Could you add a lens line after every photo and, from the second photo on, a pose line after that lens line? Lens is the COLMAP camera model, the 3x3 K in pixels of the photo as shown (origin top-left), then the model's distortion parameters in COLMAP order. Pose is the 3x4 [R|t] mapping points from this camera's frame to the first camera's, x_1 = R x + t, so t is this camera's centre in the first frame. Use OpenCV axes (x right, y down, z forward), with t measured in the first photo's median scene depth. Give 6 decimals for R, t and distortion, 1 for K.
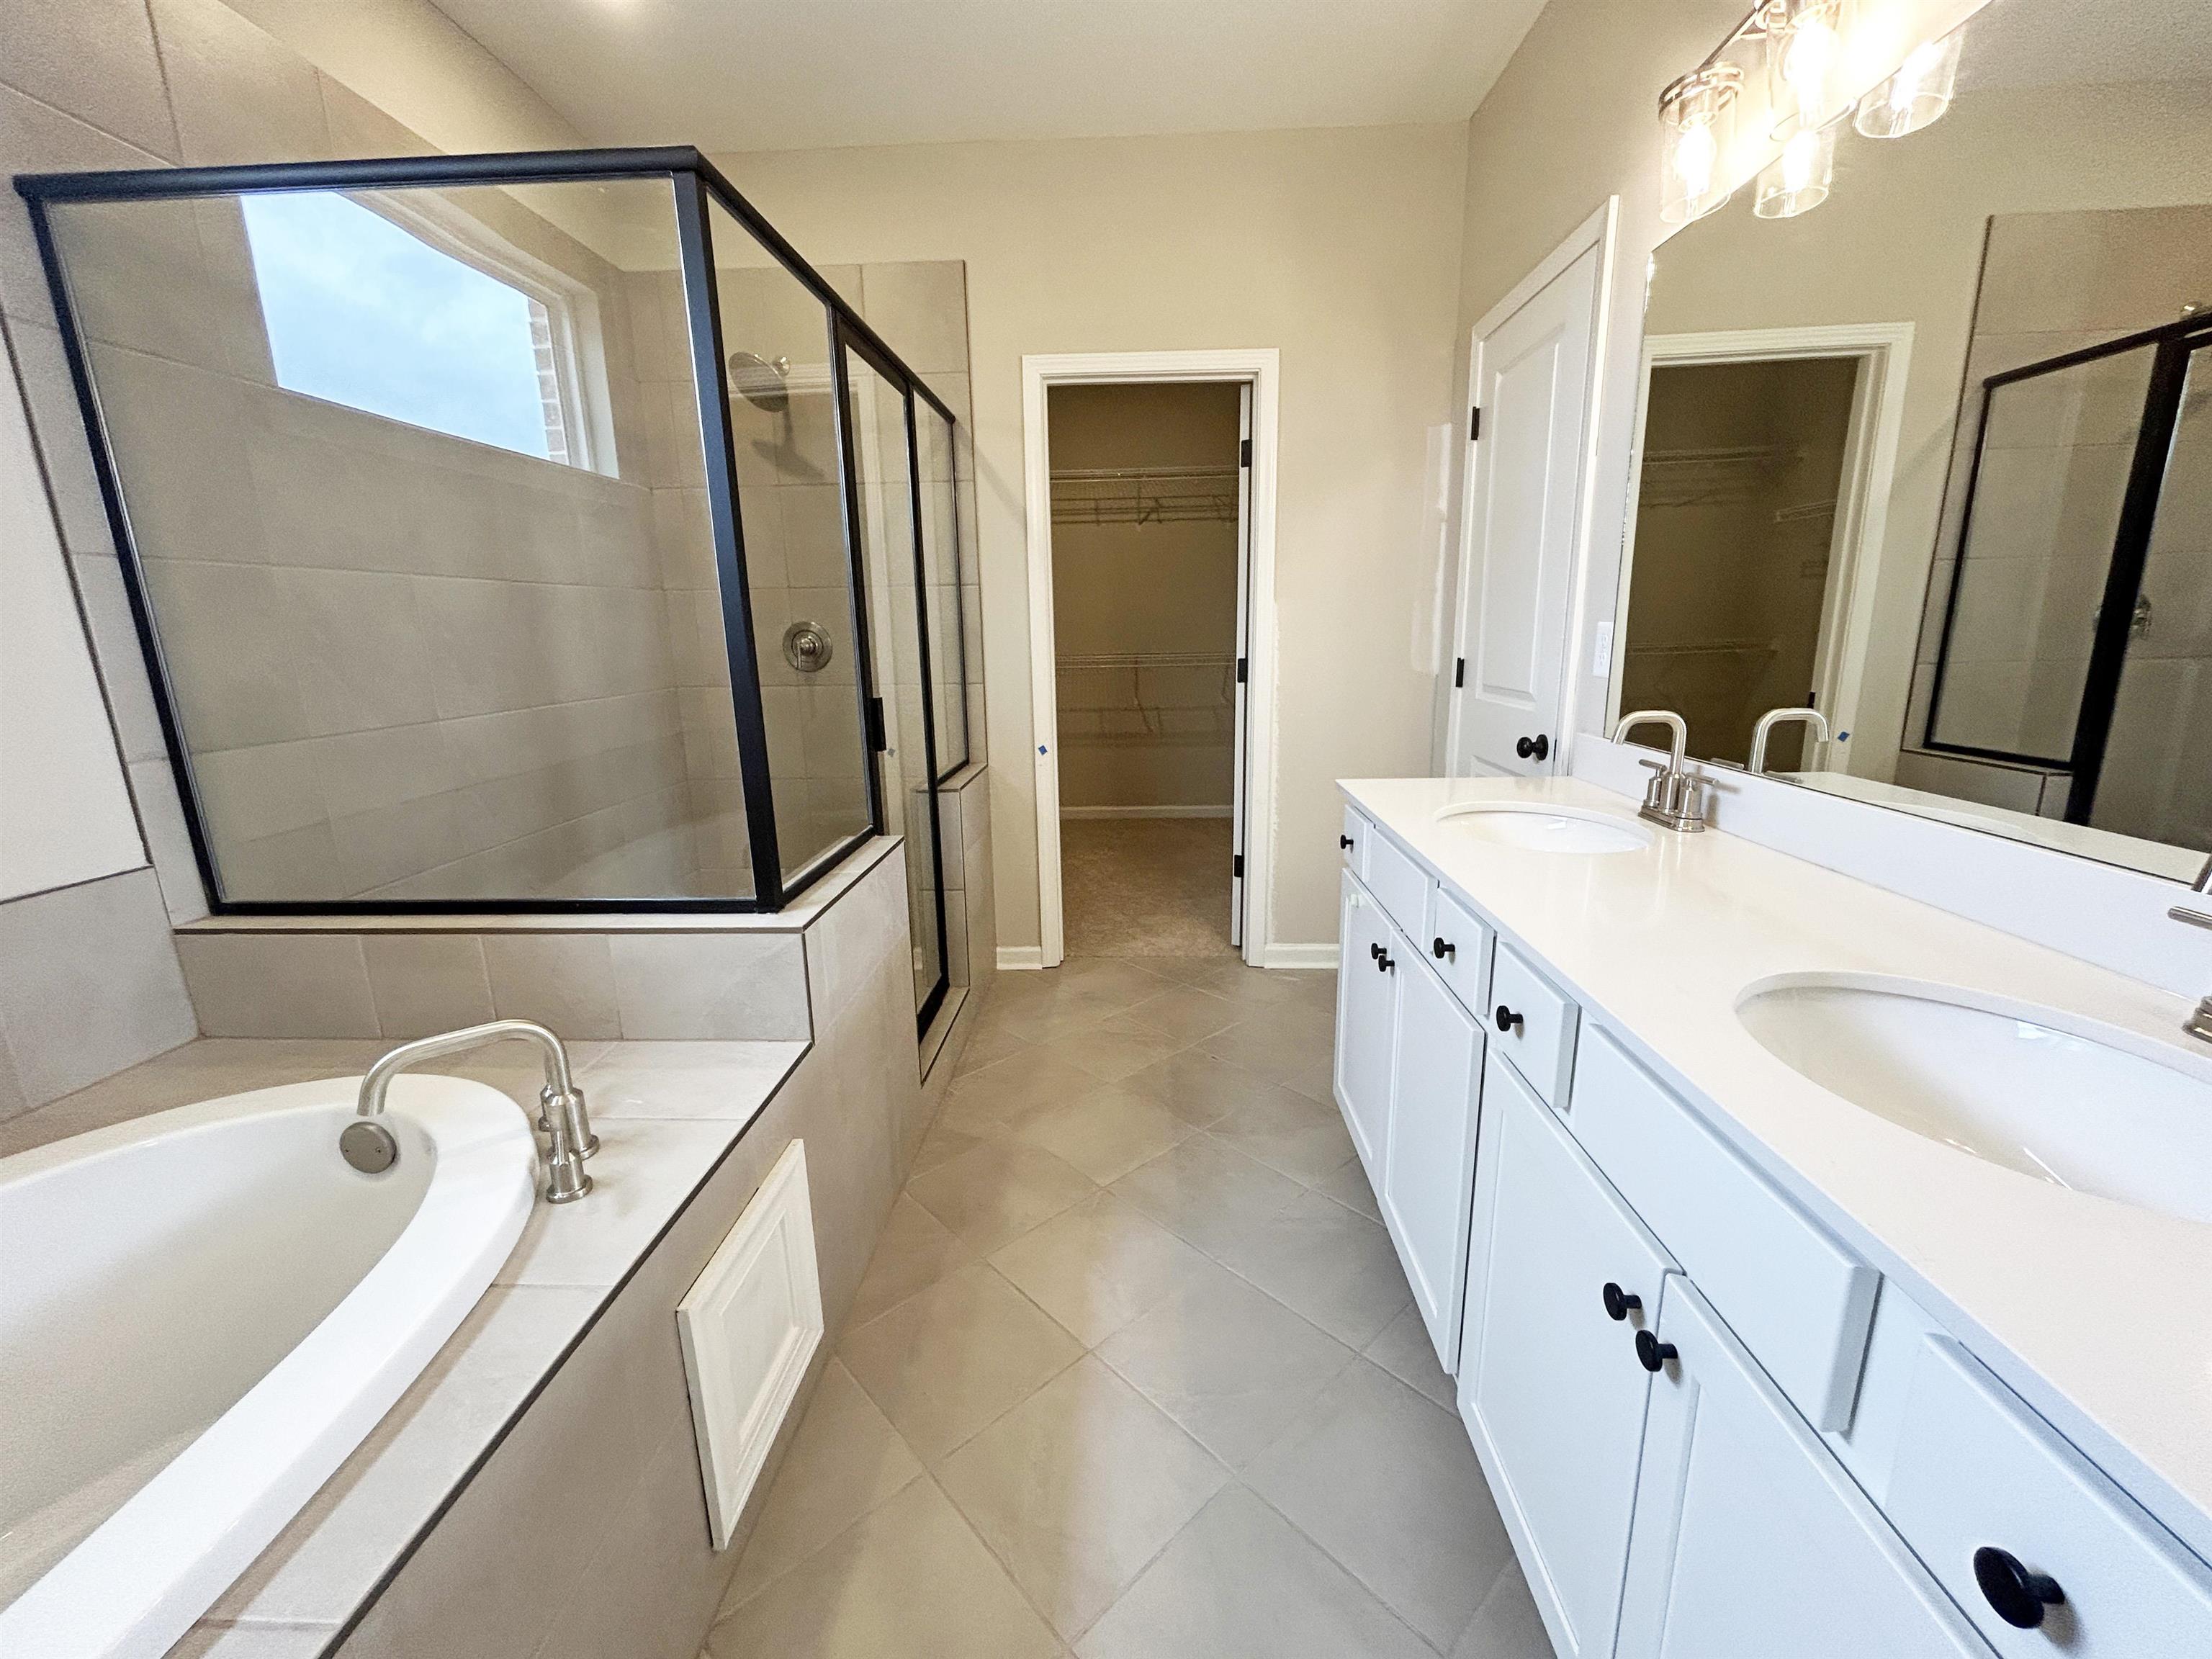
lens RADIAL K [[890.6, 0, 1112.1], [0, 890.6, 827.1], [0, 0, 1]] dist [0.003624, 0.000673]
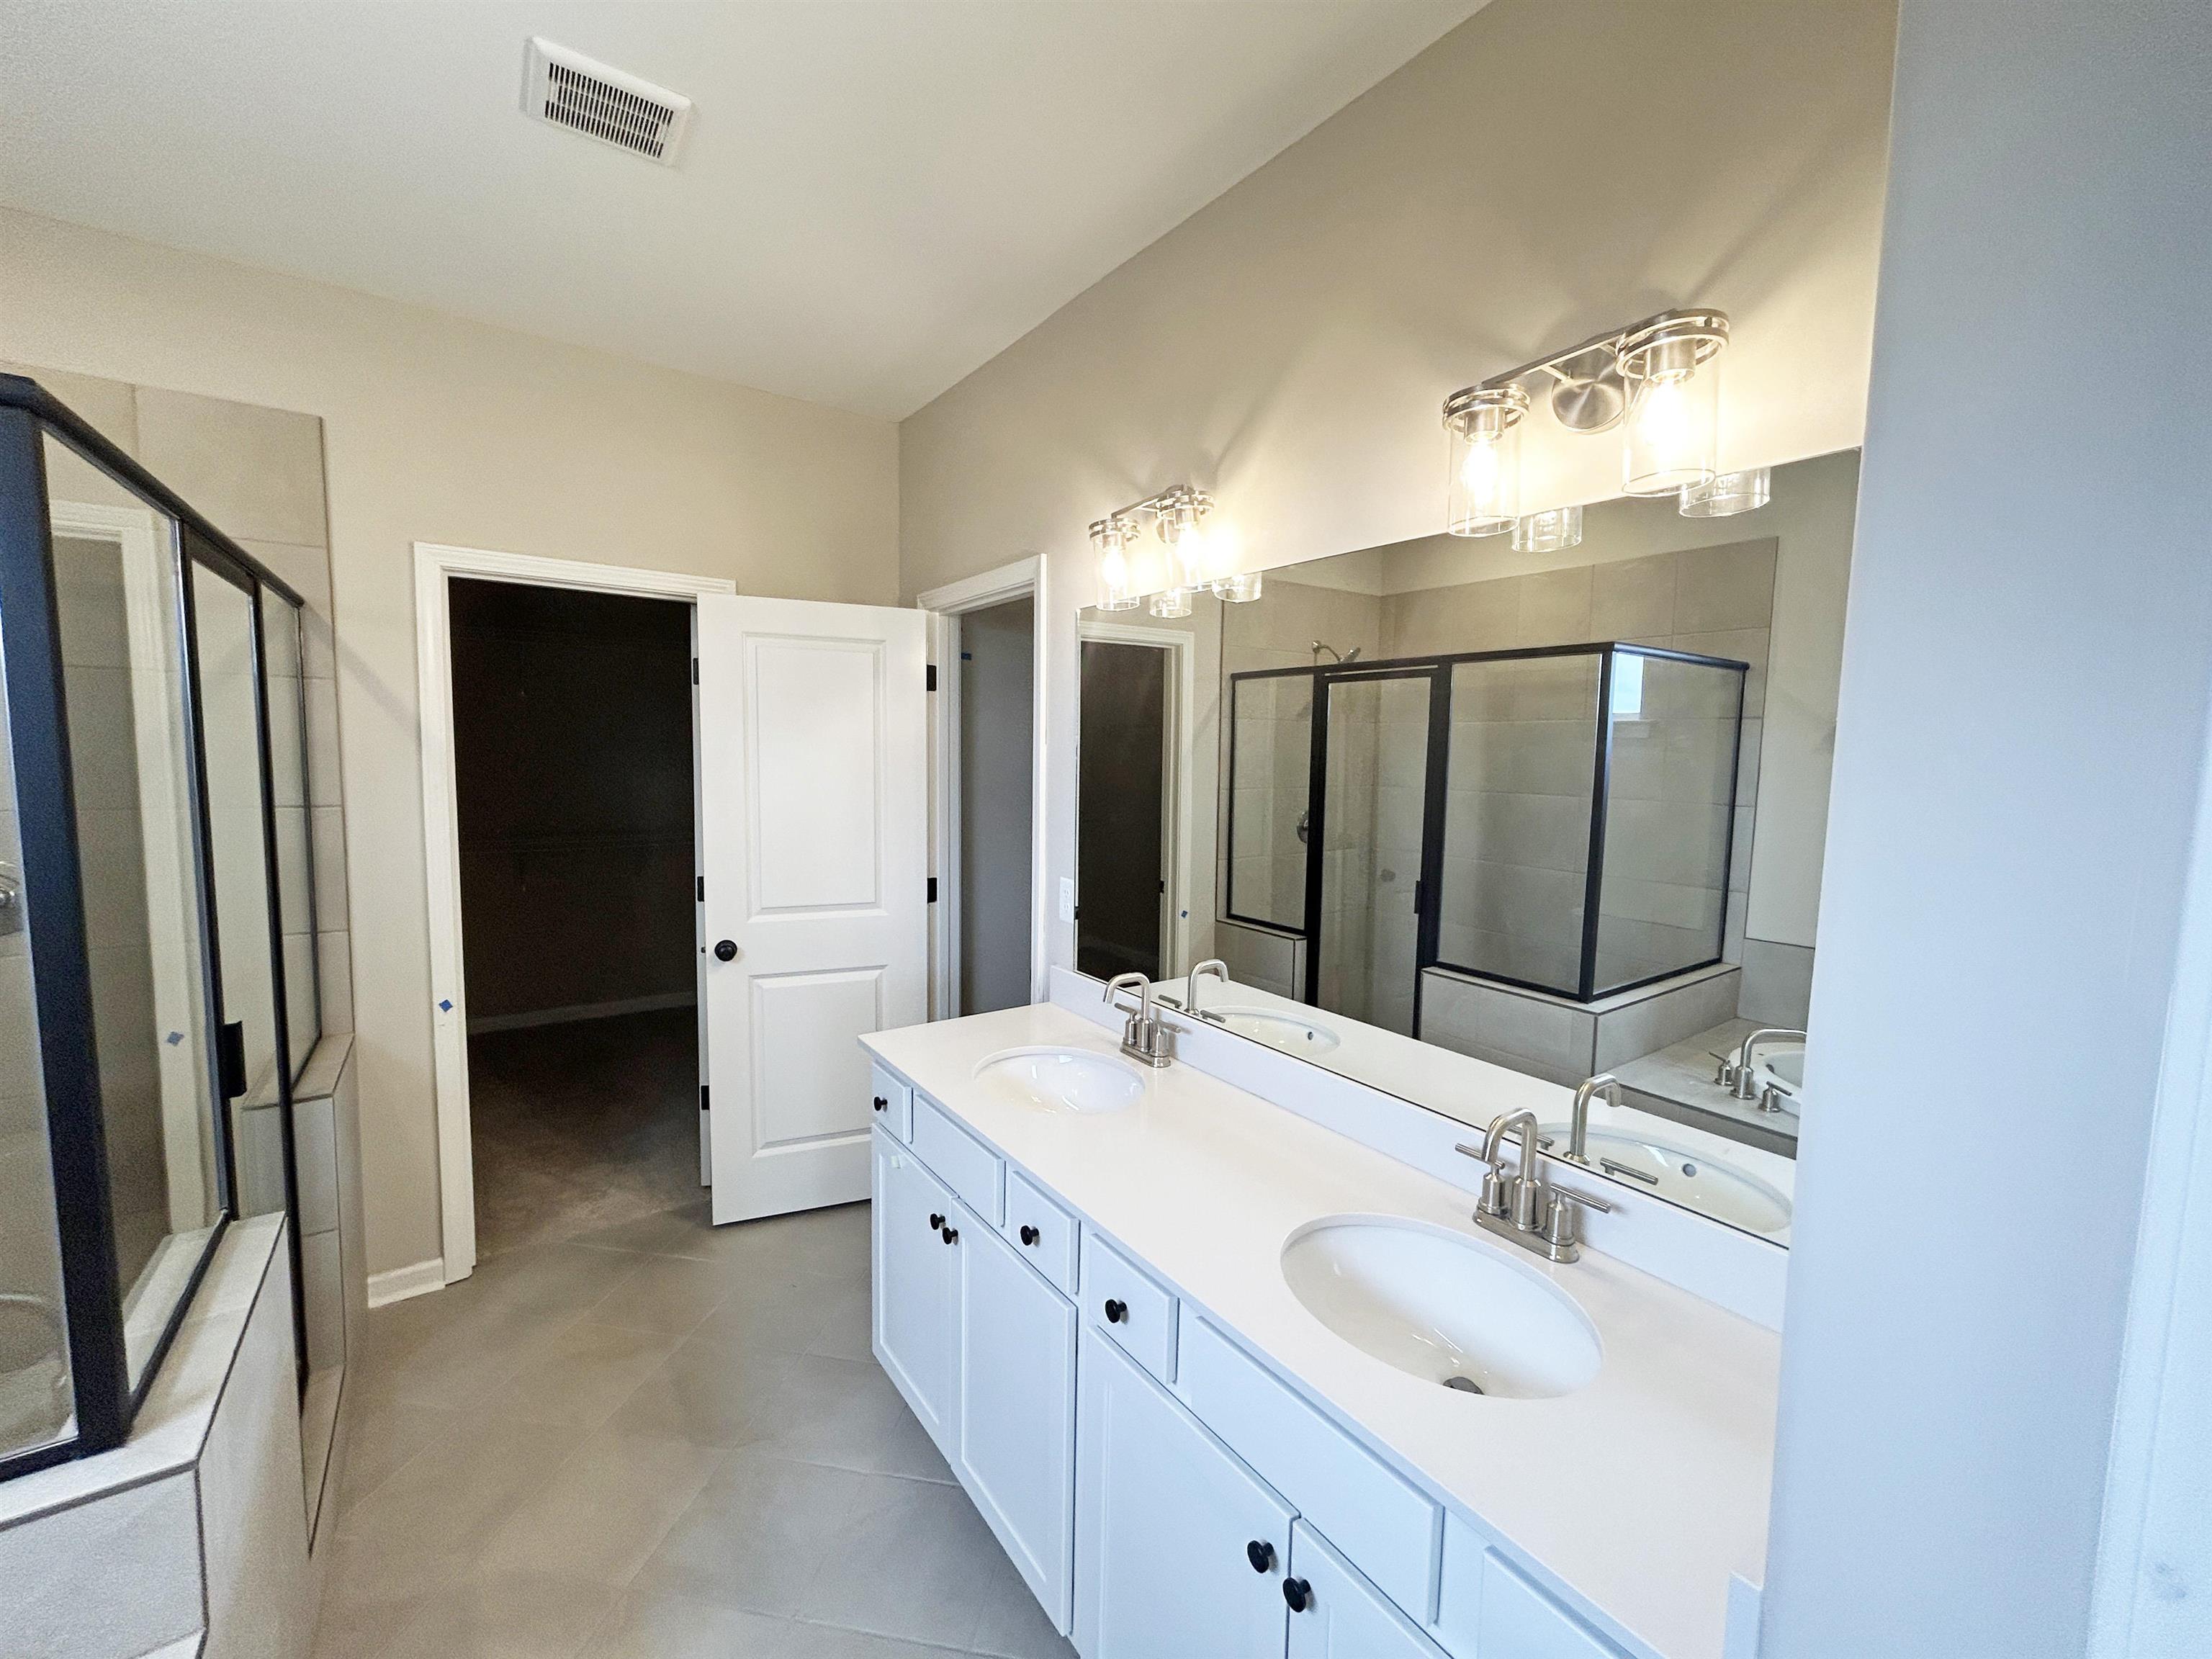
lens RADIAL K [[891.8, 0, 1106.0], [0, 891.8, 829.5], [0, 0, 1]] dist [-0.003373, -0.000018]
pose [[0.788907, -0.022282, 0.614109, -0.162722], [0.103041, 0.989990, -0.096450, -0.177302], [-0.605812, 0.139368, 0.783306, -0.006081]]
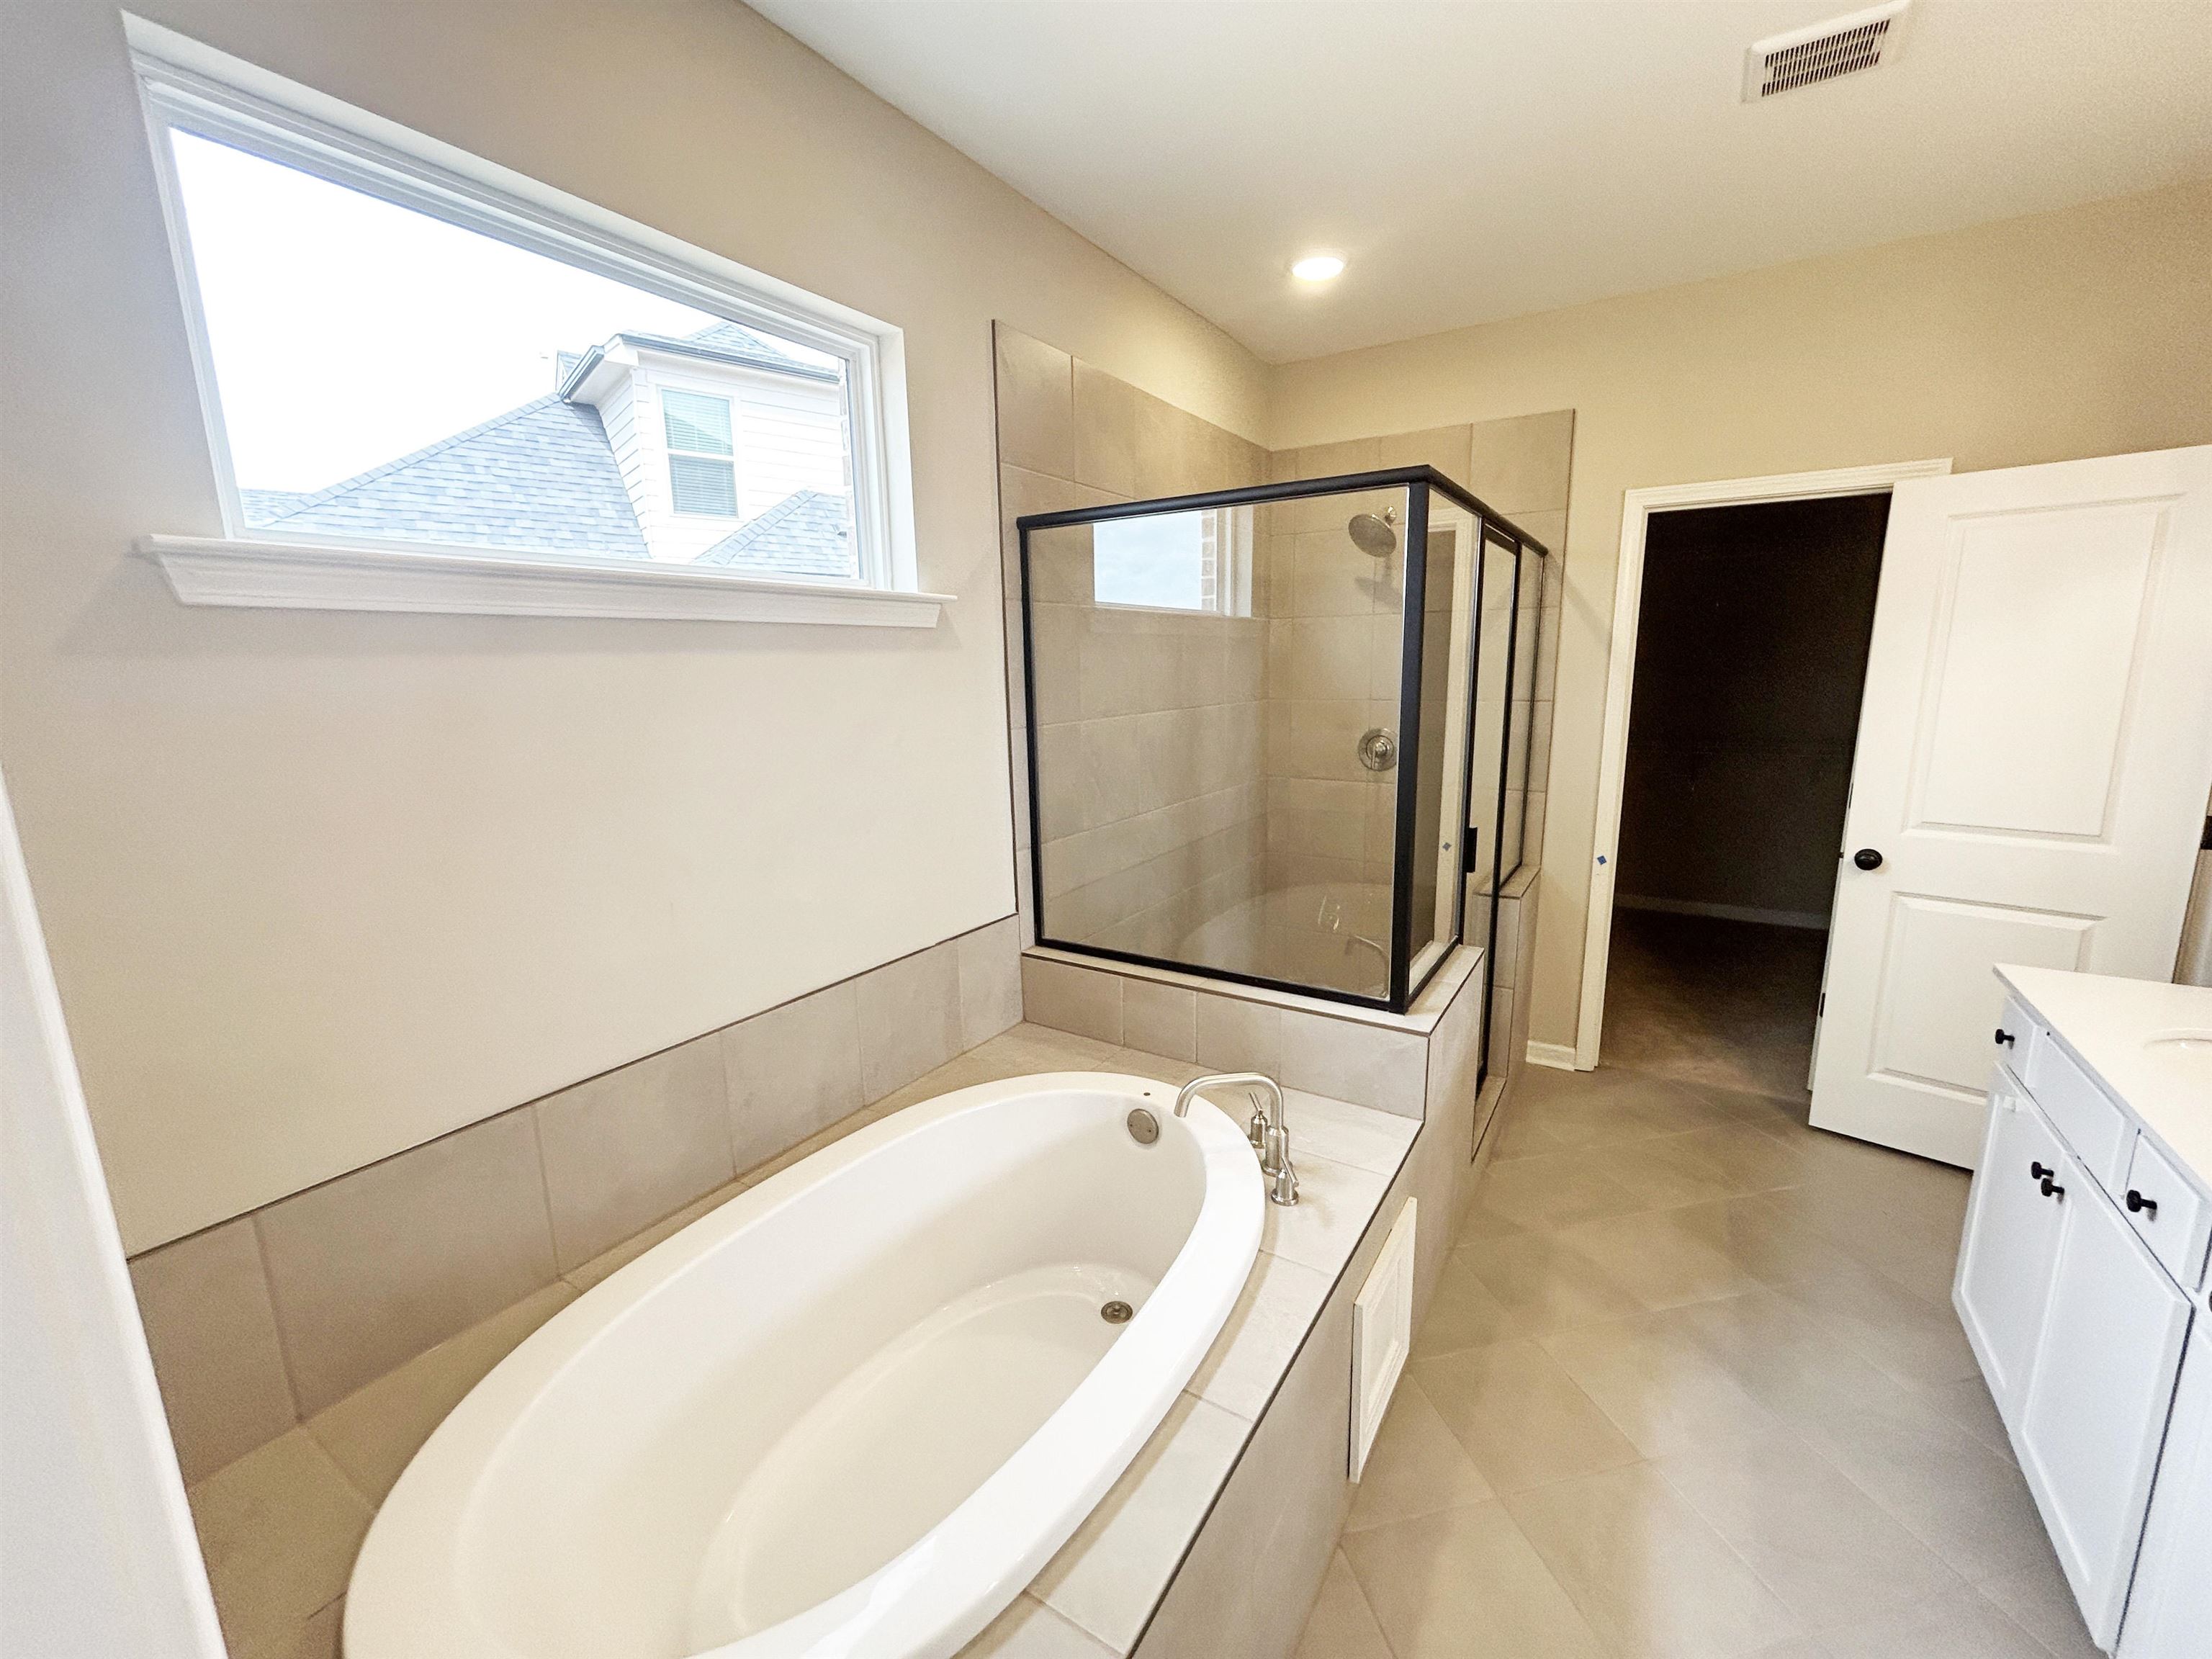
lens RADIAL K [[893.4, 0, 1116.4], [0, 893.4, 831.1], [0, 0, 1]] dist [-0.000210, 0.000405]
pose [[0.869041, 0.094063, -0.485716, -0.112620], [-0.107090, 0.994249, 0.000939, -0.102910], [0.483011, 0.051199, 0.874116, -0.282247]]
